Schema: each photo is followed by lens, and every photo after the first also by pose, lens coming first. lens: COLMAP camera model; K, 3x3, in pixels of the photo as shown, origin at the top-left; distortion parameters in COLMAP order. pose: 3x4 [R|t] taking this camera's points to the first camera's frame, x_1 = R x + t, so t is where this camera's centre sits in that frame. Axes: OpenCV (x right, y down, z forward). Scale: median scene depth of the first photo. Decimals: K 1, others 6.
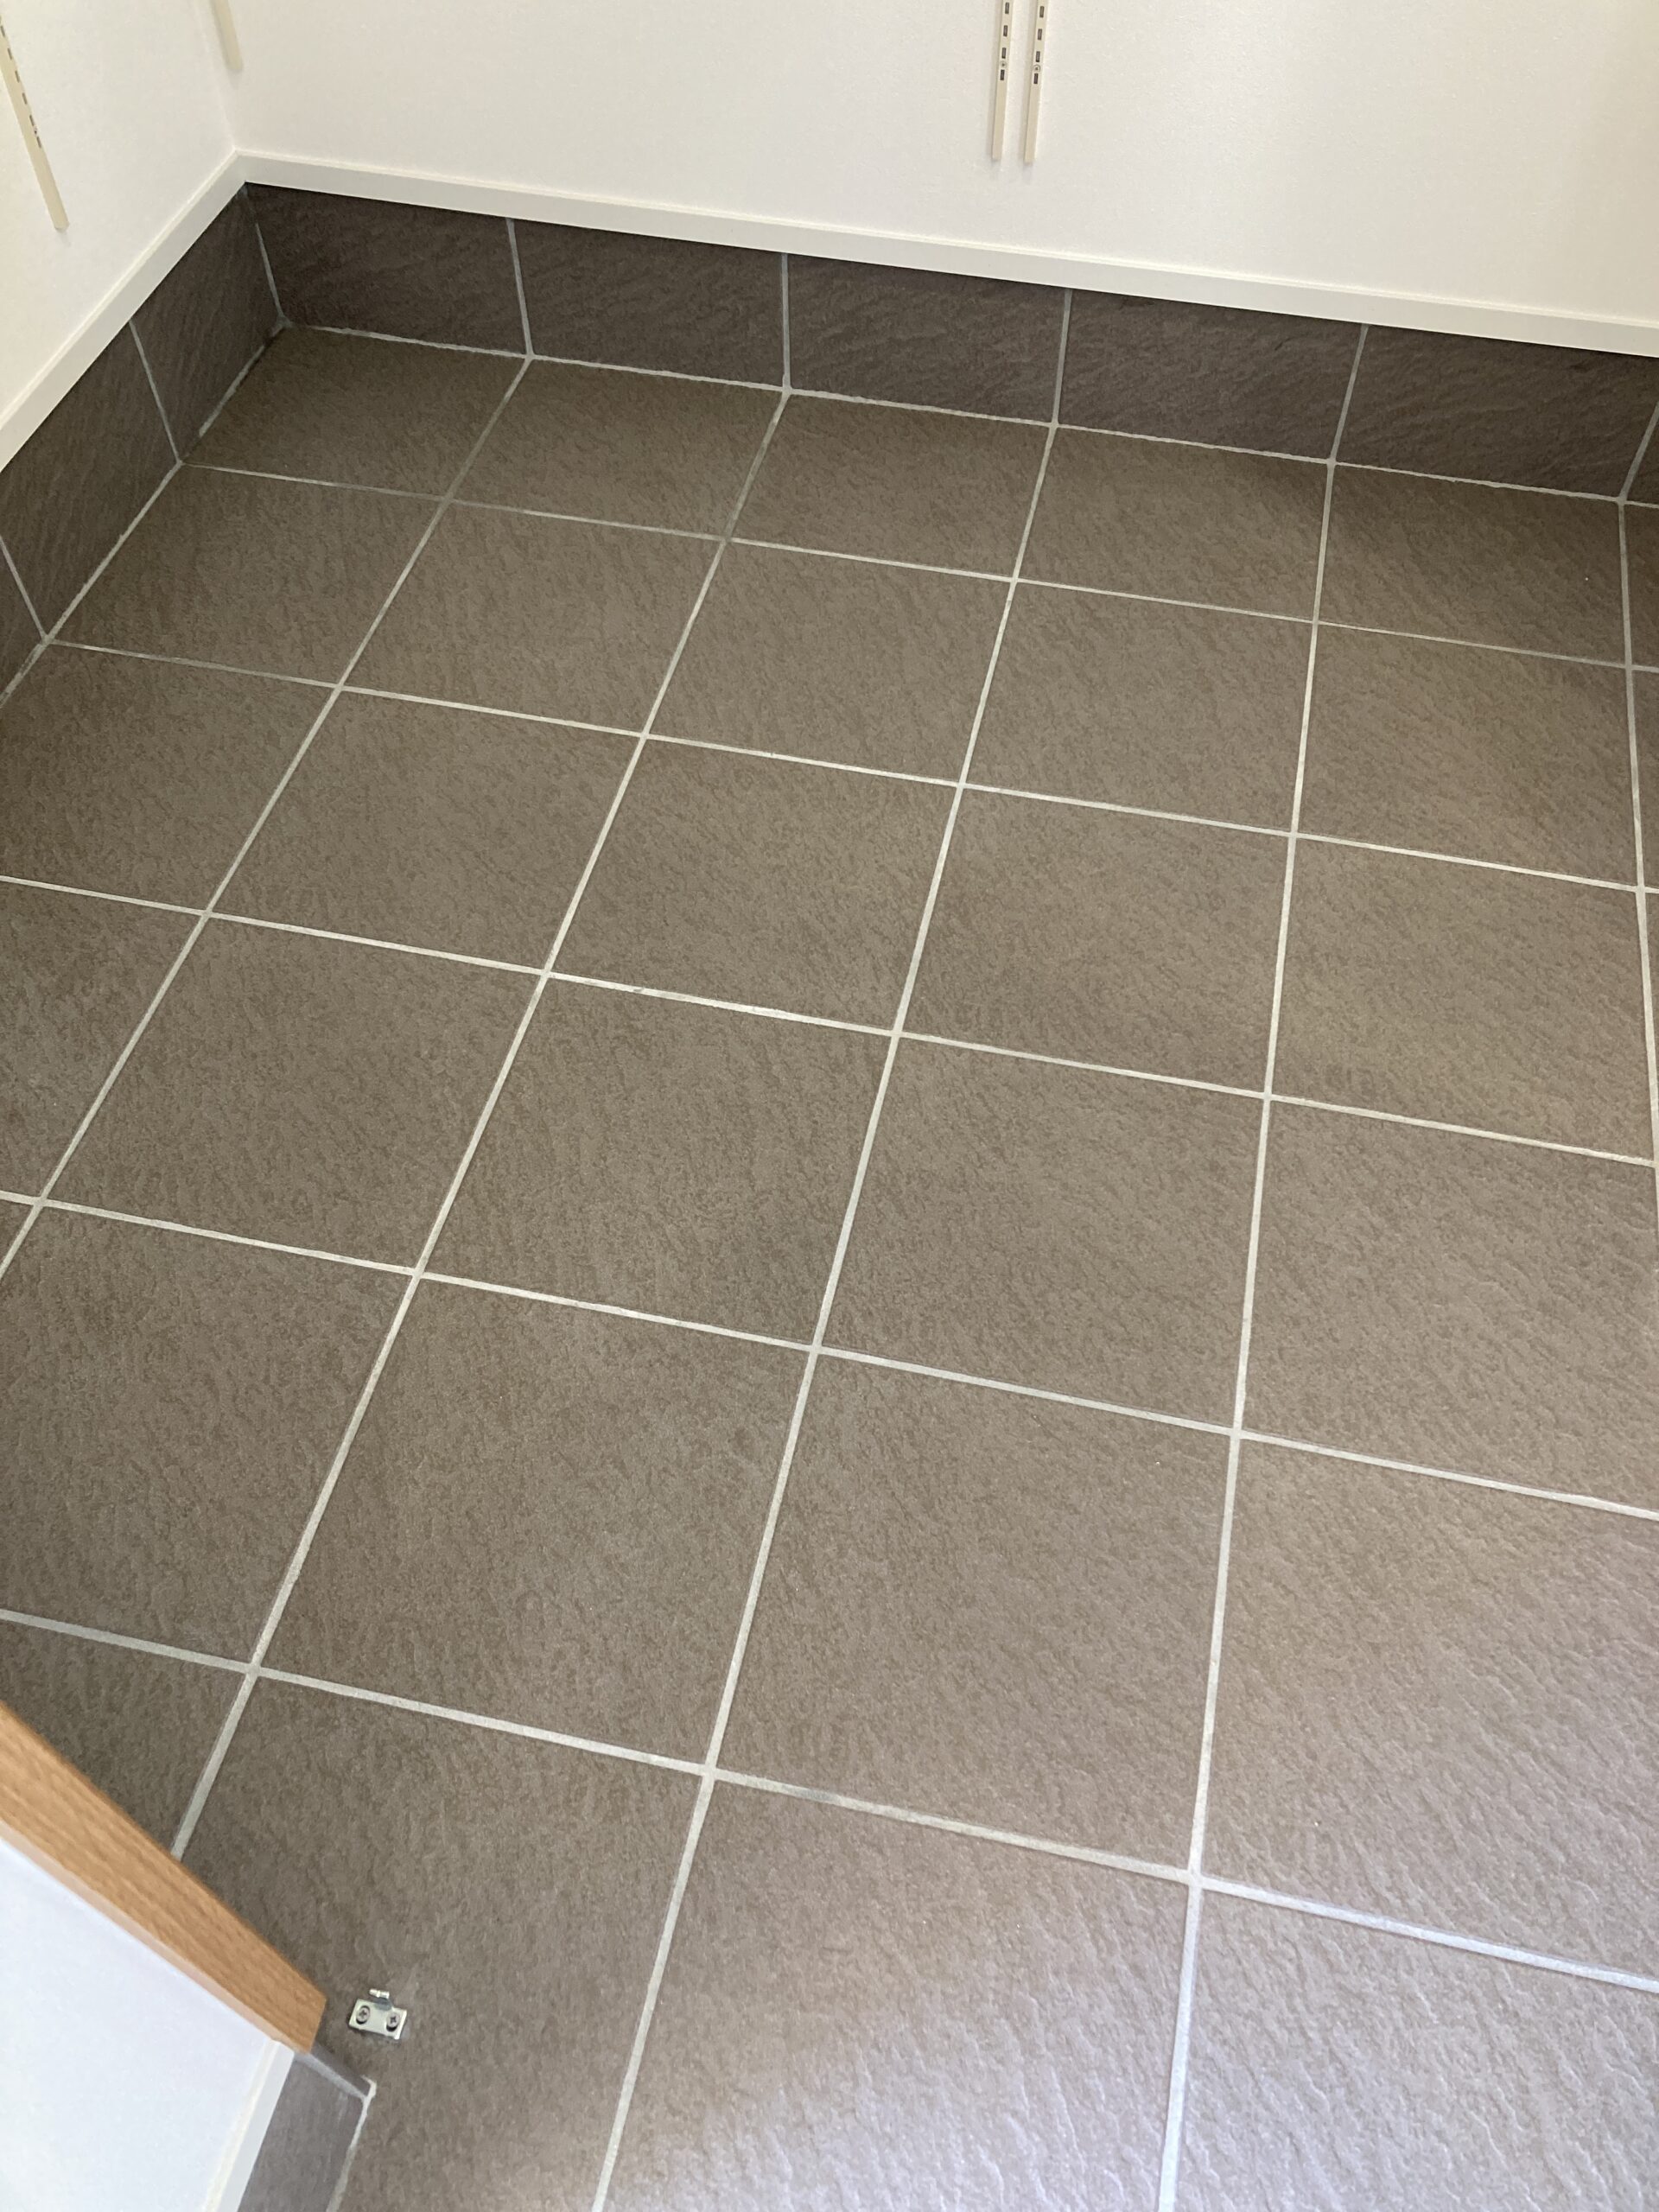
lens RADIAL K [[1817.4, 0, 835.3], [0, 1817.4, 1096.9], [0, 0, 1]] dist [0.014146, -0.006292]
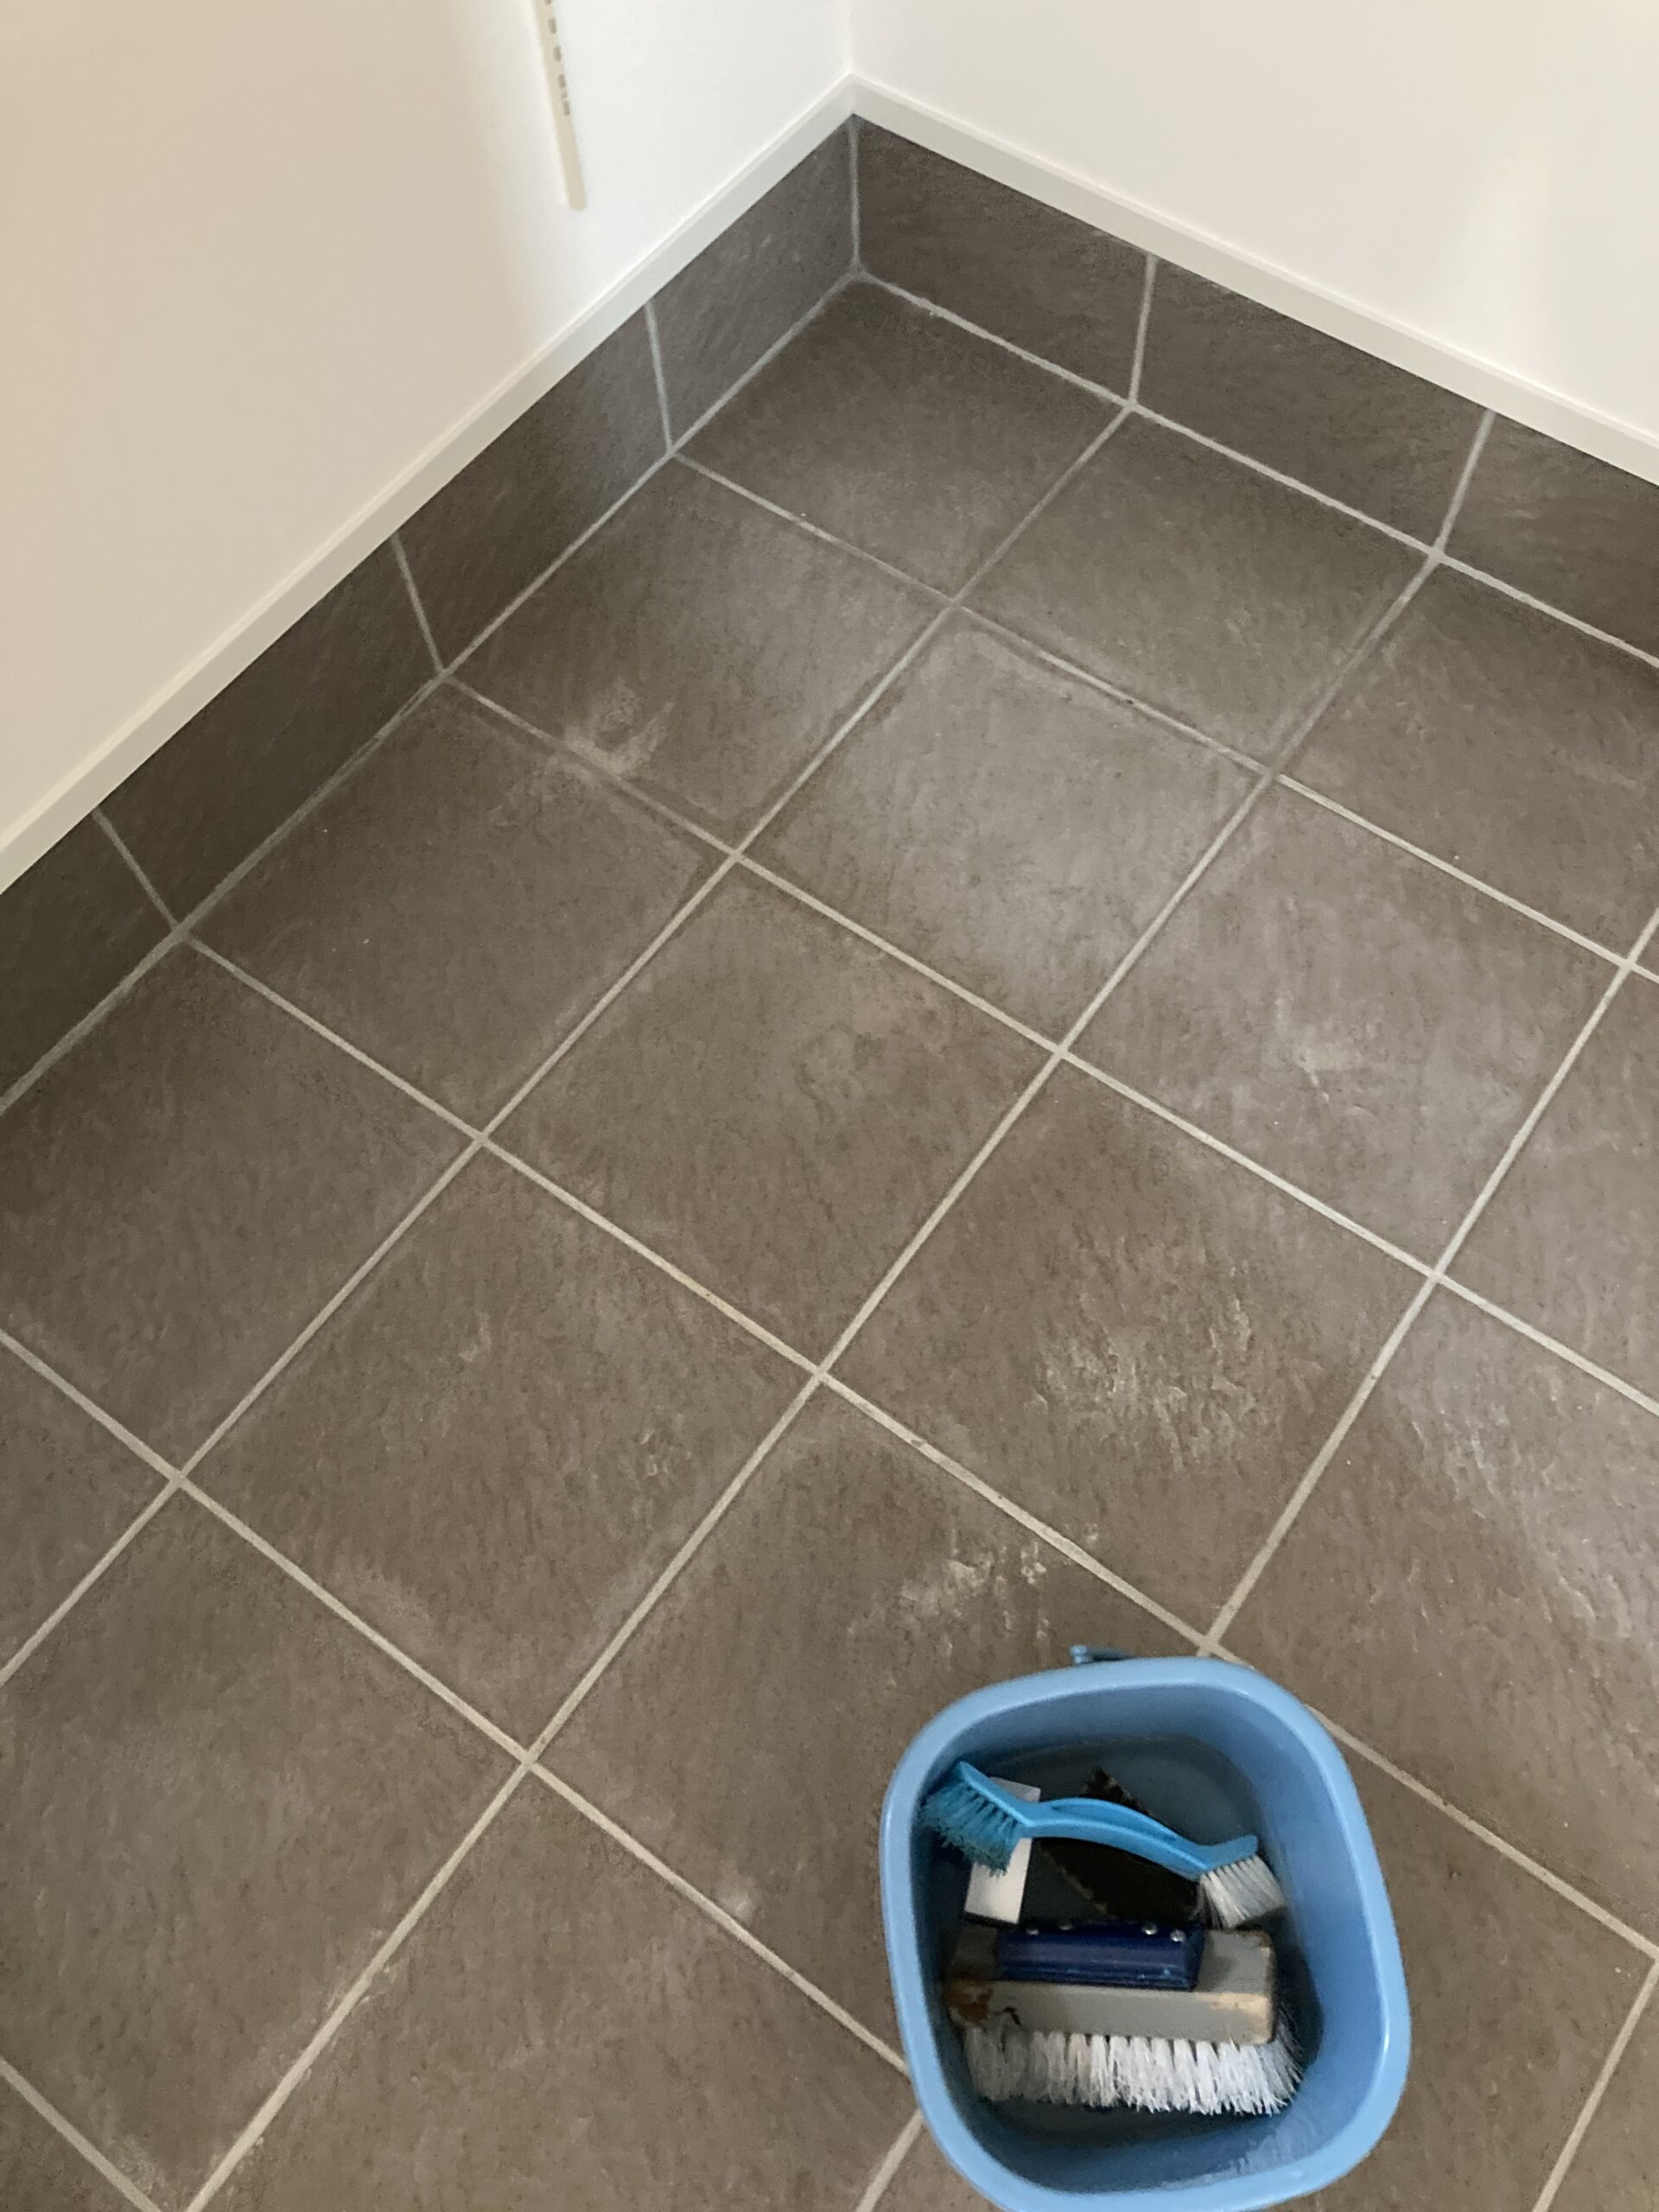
lens RADIAL K [[1817.4, 0, 823.5], [0, 1817.4, 1087.4], [0, 0, 1]] dist [0.014146, -0.006292]
pose [[0.915772, 0.347241, -0.201953, -0.036791], [-0.304487, 0.927970, 0.214848, -0.329590], [0.262011, -0.135260, 0.955539, 0.230121]]
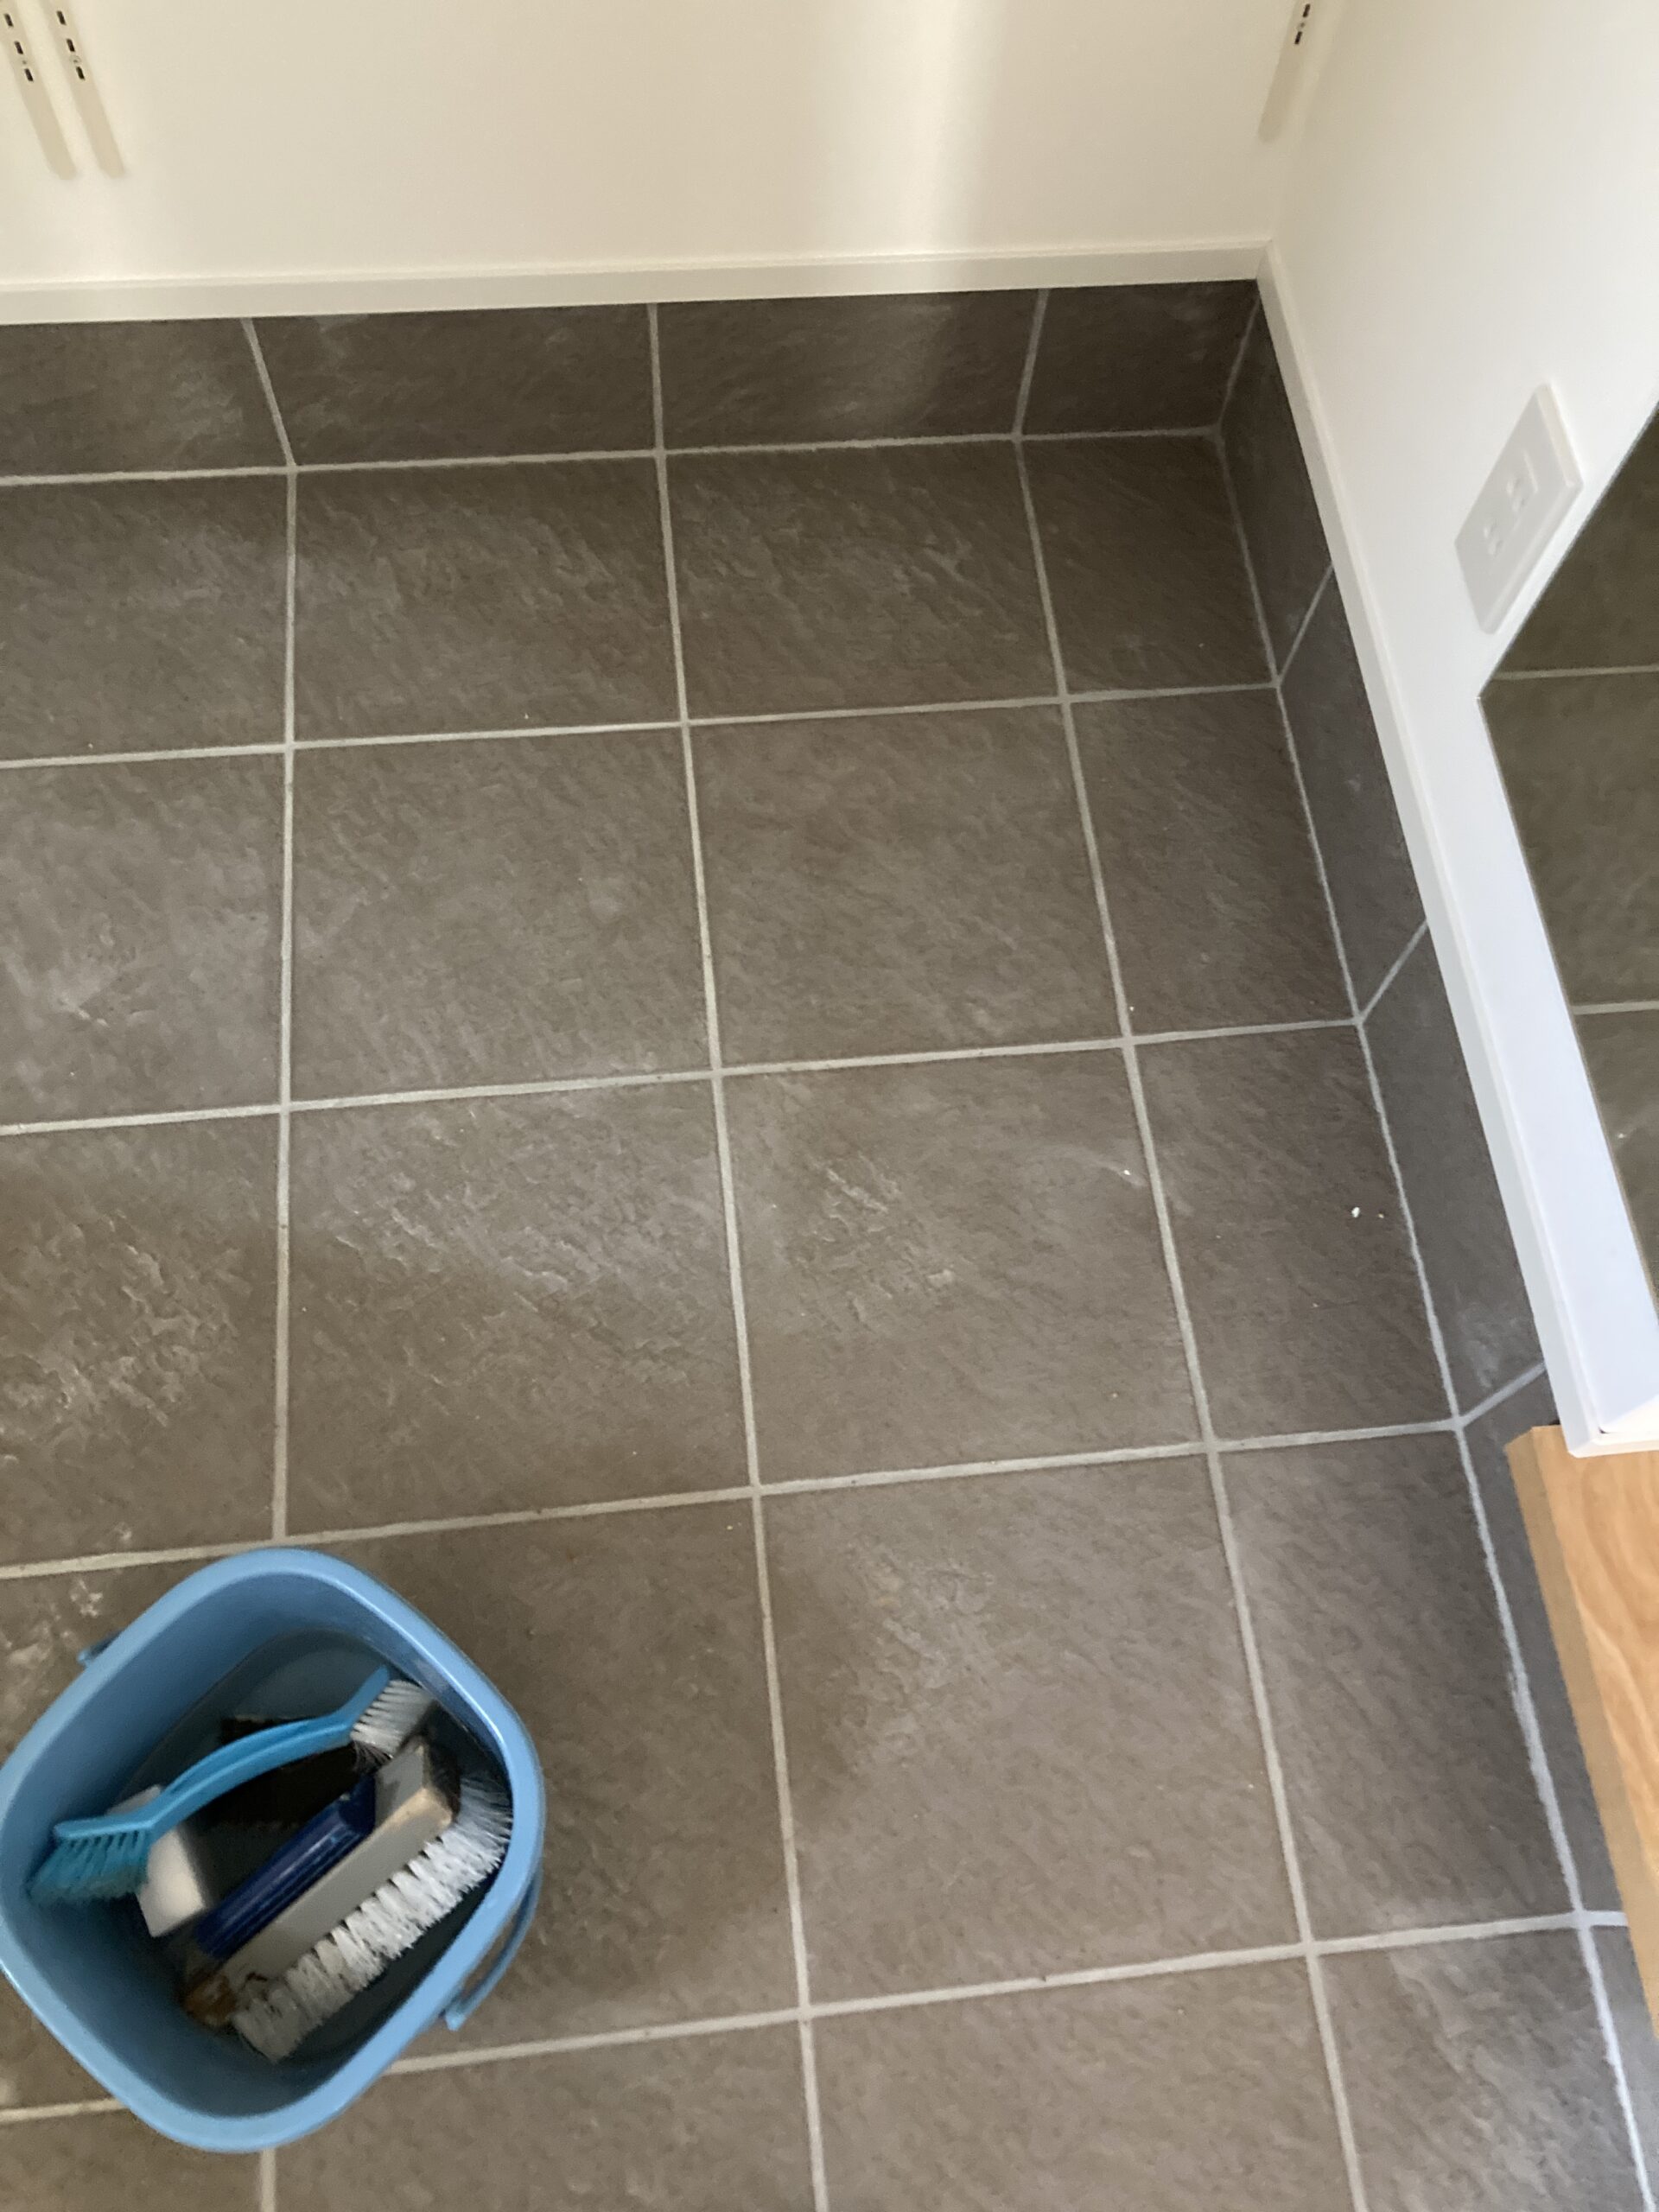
lens RADIAL K [[1817.4, 0, 827.9], [0, 1817.4, 1115.2], [0, 0, 1]] dist [0.014146, -0.006292]
pose [[0.946611, -0.276728, 0.165378, 0.158292], [0.230183, 0.939344, 0.254262, -0.311864], [-0.225708, -0.202620, 0.952891, 0.222539]]
